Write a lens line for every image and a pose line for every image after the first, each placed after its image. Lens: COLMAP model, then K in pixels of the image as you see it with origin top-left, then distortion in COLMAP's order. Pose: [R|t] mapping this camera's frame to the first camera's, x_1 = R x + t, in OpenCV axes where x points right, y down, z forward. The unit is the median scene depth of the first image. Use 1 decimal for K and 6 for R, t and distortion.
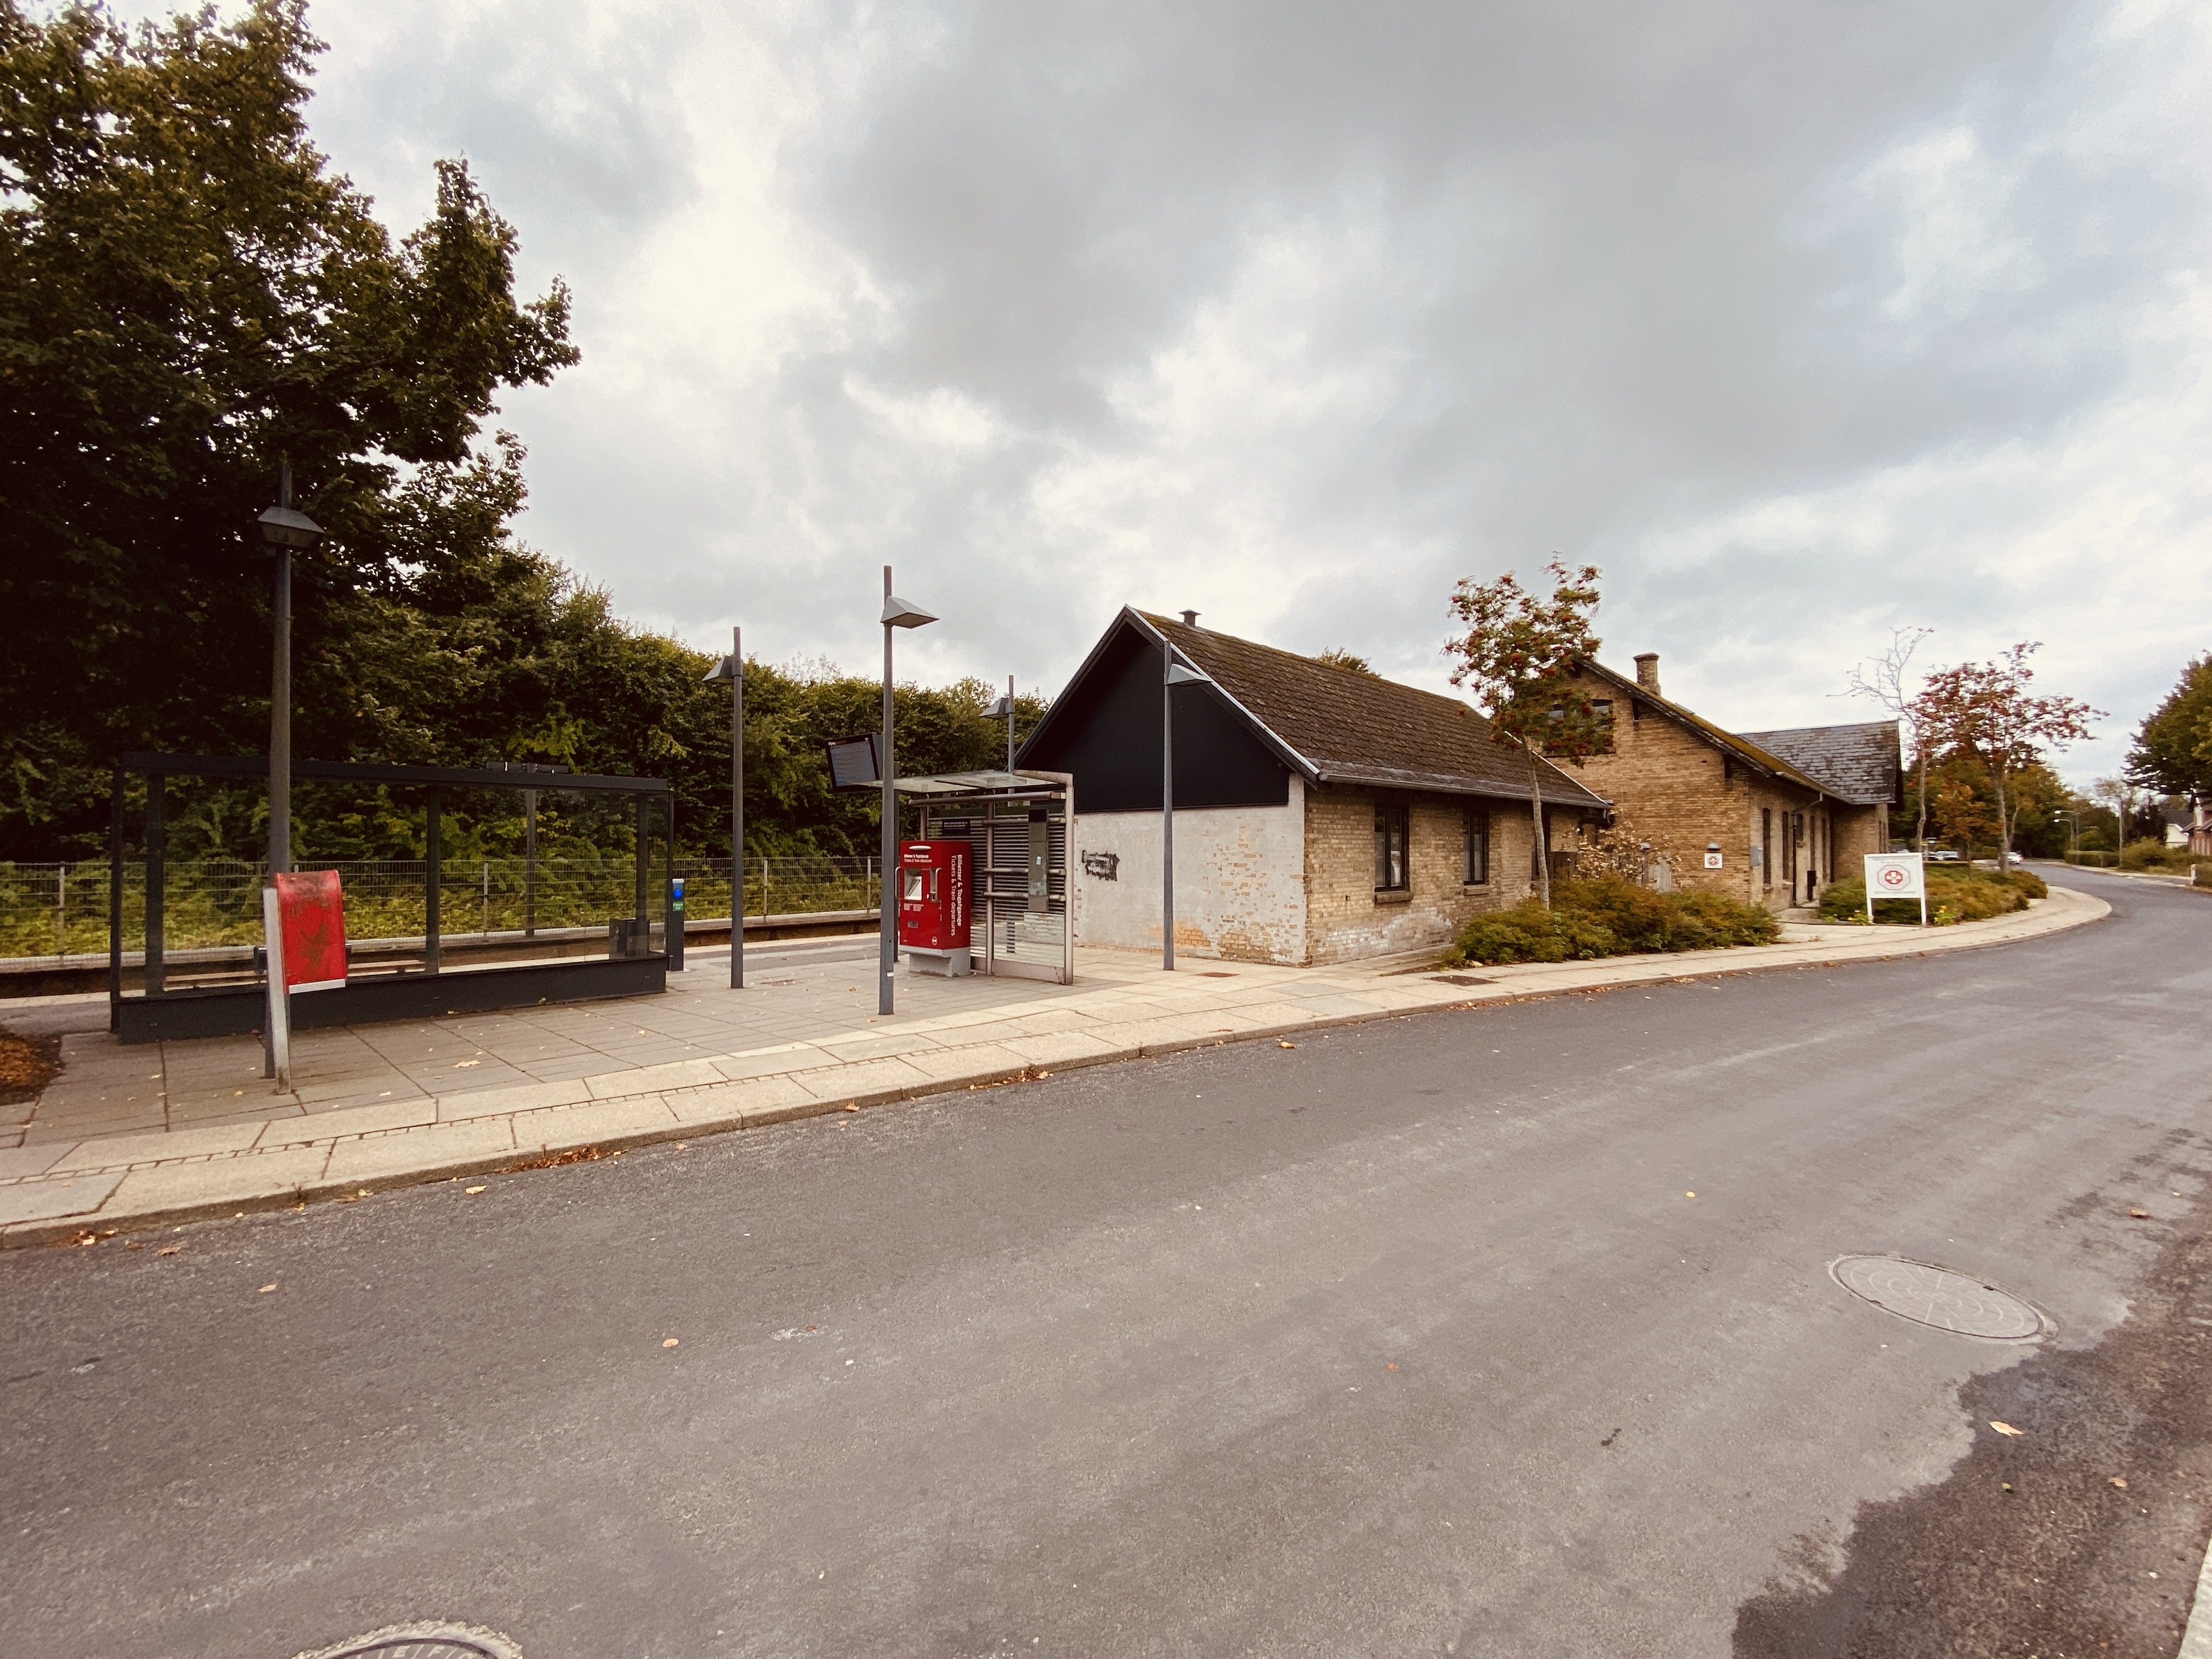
lens RADIAL K [[935.2, 0, 1114.4], [0, 935.2, 838.3], [0, 0, 1]] dist [0.029191, -0.027524]
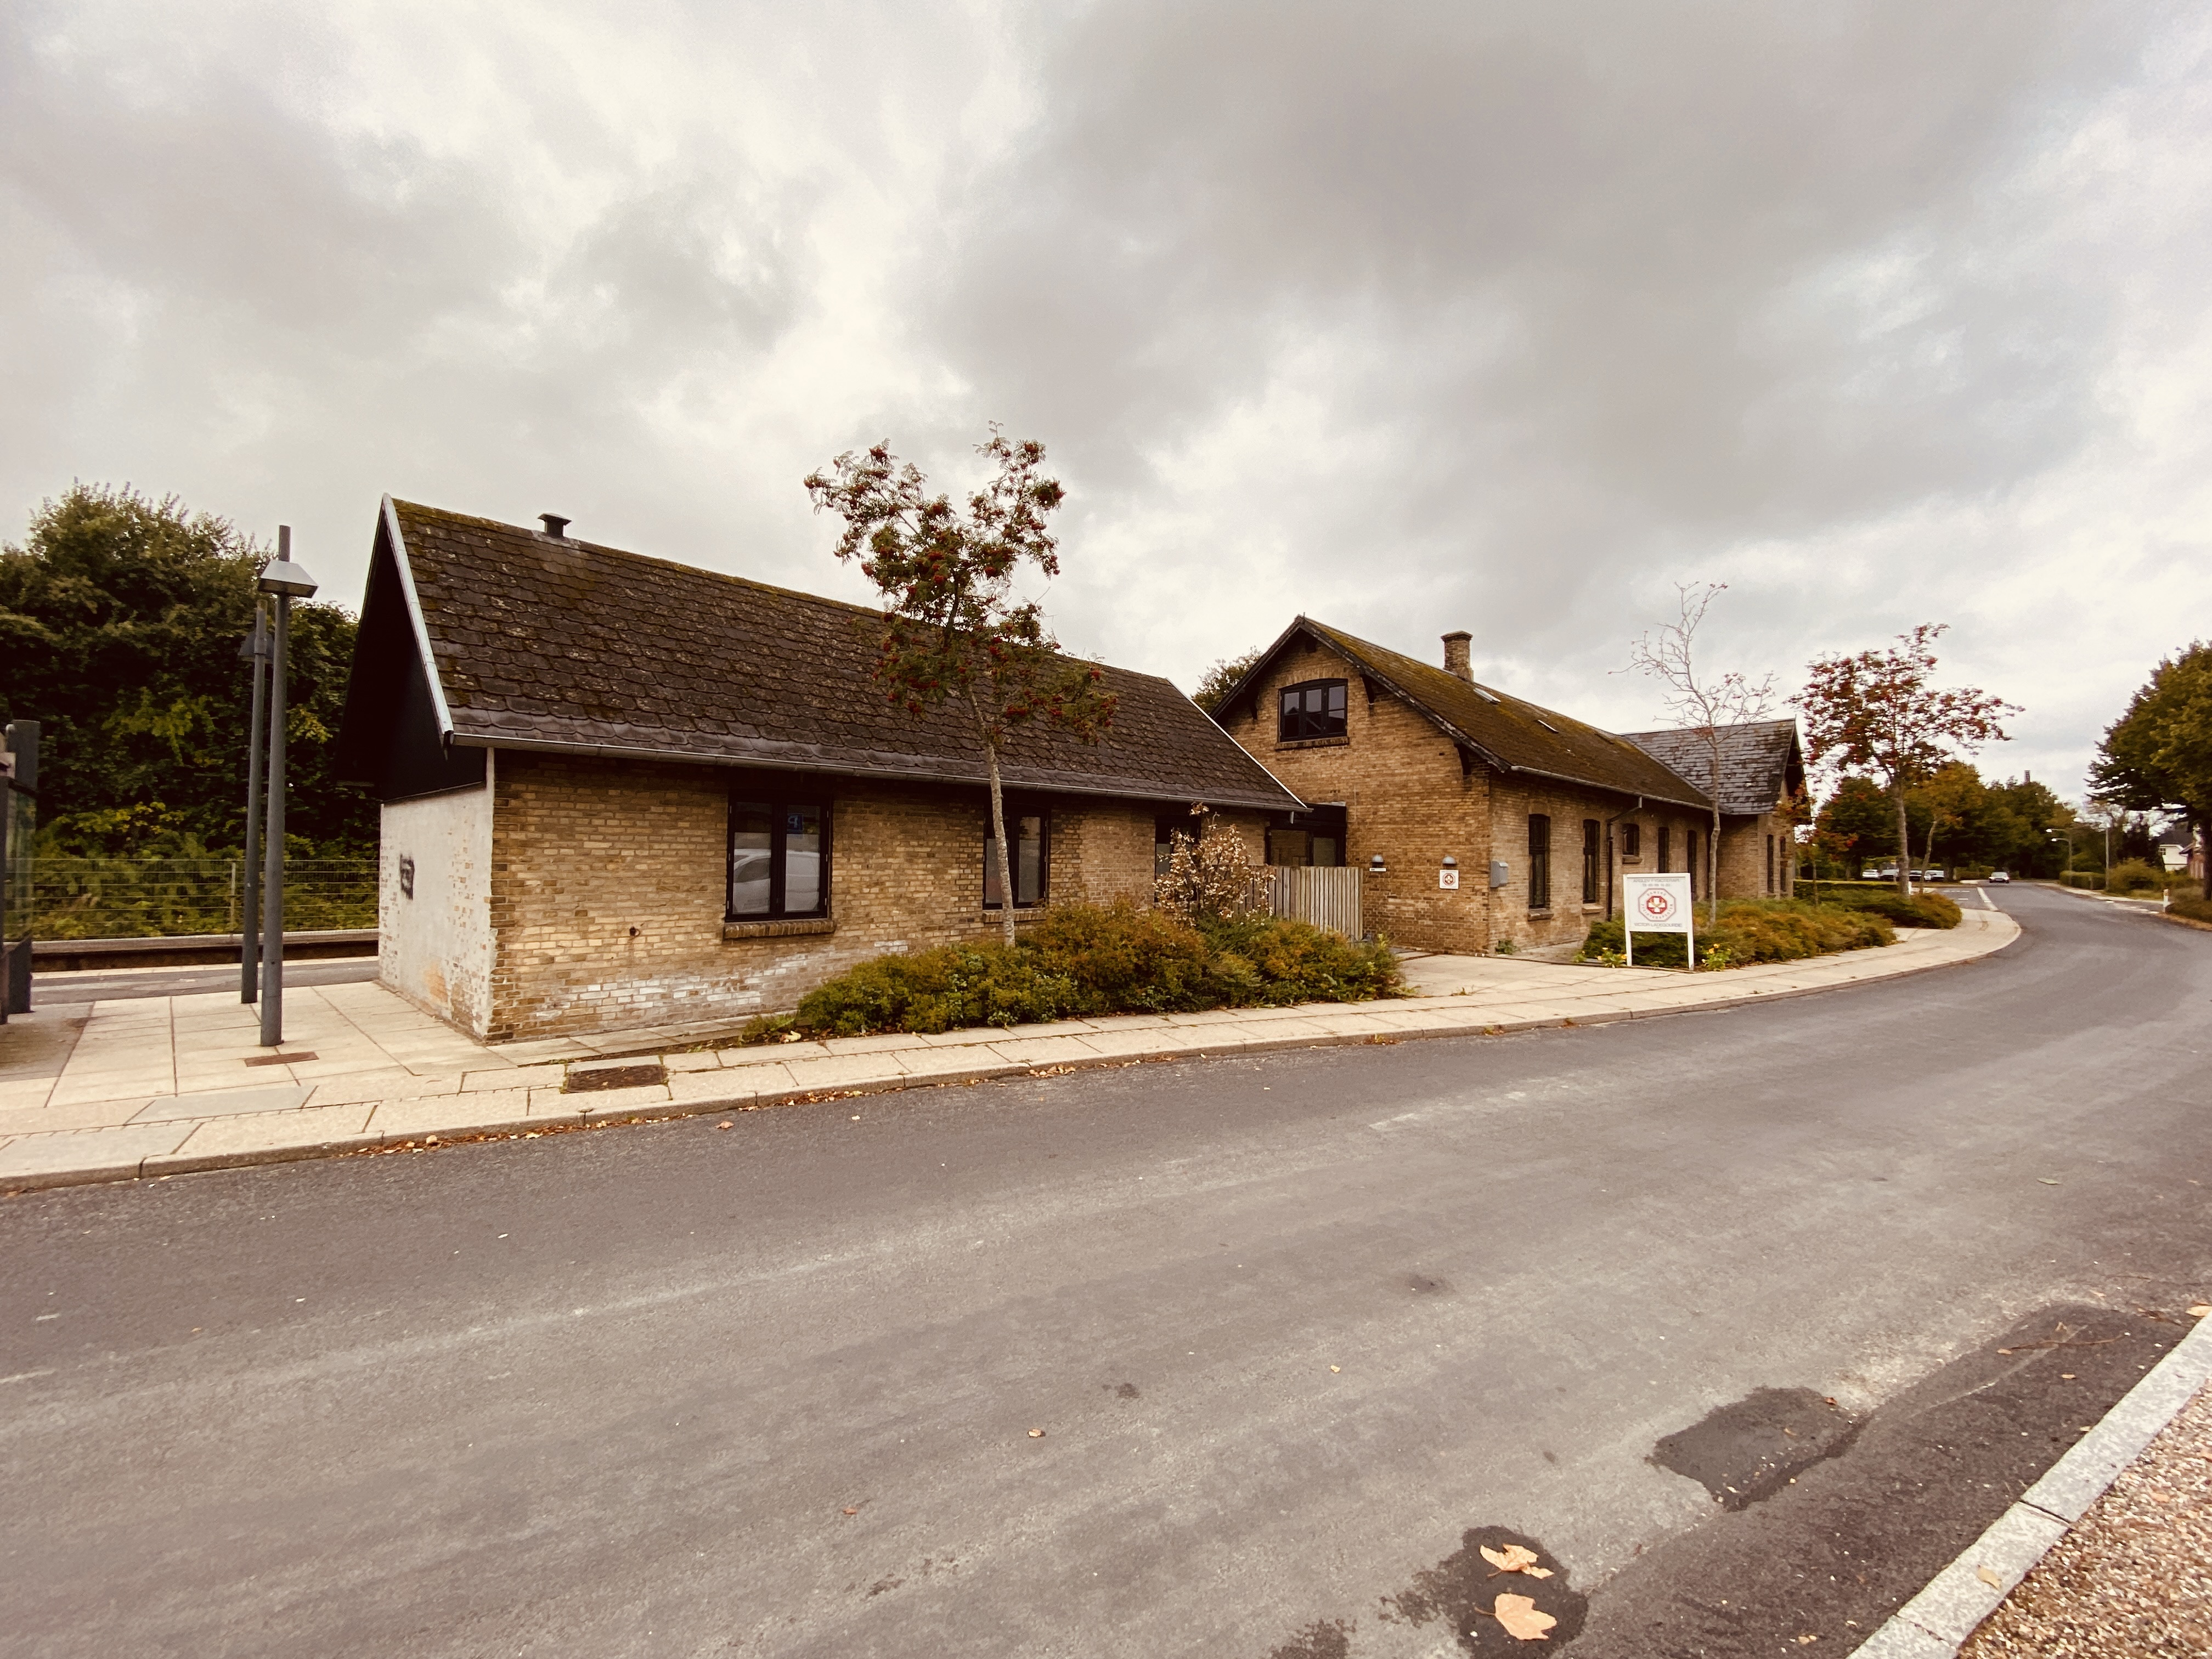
lens RADIAL K [[935.2, 0, 1114.4], [0, 935.2, 838.3], [0, 0, 1]] dist [0.029191, -0.027524]
pose [[0.999849, 0.012720, -0.011855, 0.275880], [-0.012819, 0.999883, -0.008337, -0.000373], [0.011748, 0.008488, 0.999895, 0.159692]]
